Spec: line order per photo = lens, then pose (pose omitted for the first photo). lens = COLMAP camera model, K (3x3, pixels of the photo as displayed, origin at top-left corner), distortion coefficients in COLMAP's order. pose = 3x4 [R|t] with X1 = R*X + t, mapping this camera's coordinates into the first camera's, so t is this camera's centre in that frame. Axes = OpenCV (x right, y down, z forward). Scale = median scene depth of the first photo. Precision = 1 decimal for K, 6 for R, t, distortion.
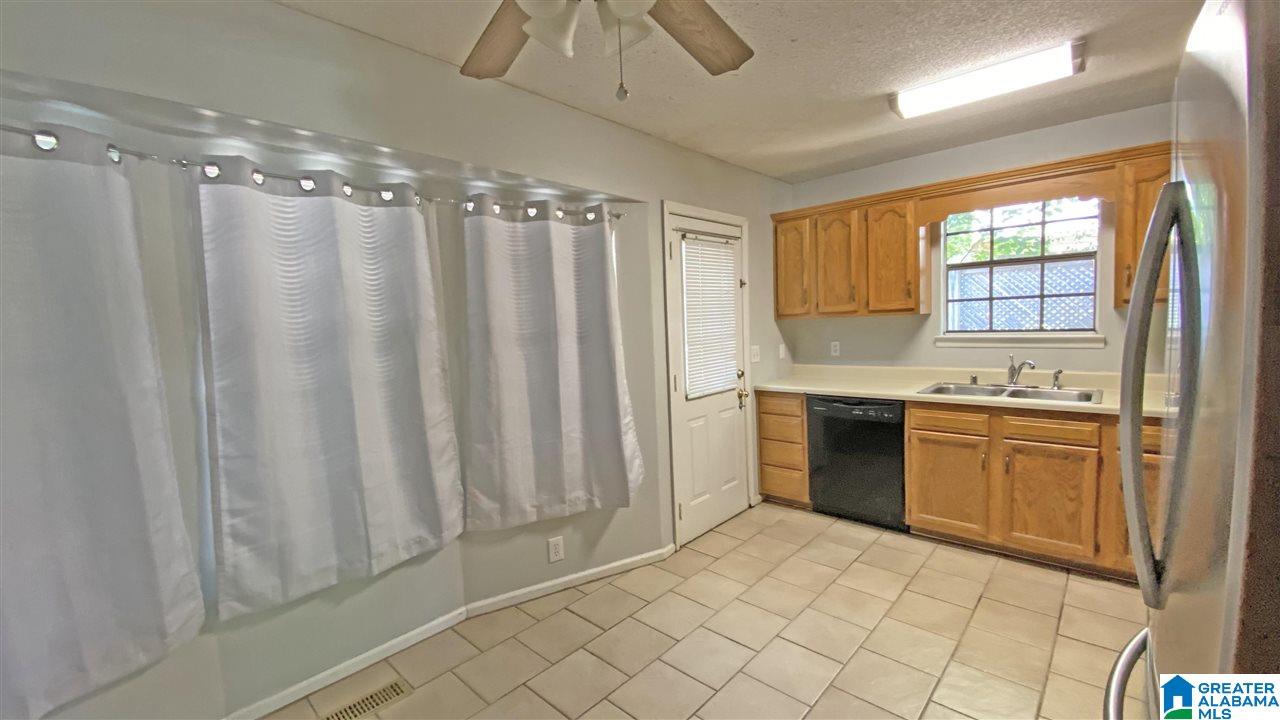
lens RADIAL K [[519.8, 0, 637.7], [0, 519.8, 357.8], [0, 0, 1]] dist [0.004250, -0.000512]
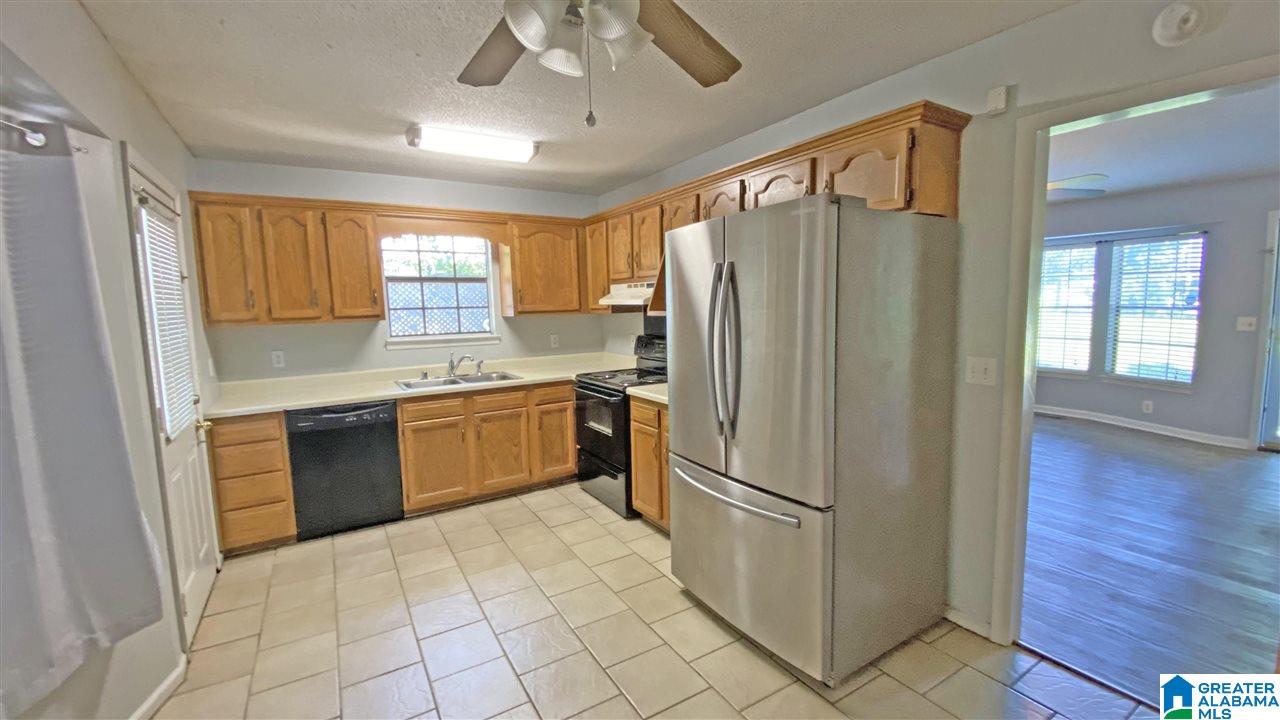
lens RADIAL K [[519.8, 0, 632.1], [0, 519.8, 360.6], [0, 0, 1]] dist [0.004250, -0.000512]
pose [[0.271295, -0.068972, 0.960022, -0.394666], [0.086030, 0.995175, 0.047186, -0.006827], [-0.958644, 0.069789, 0.275919, 0.215973]]
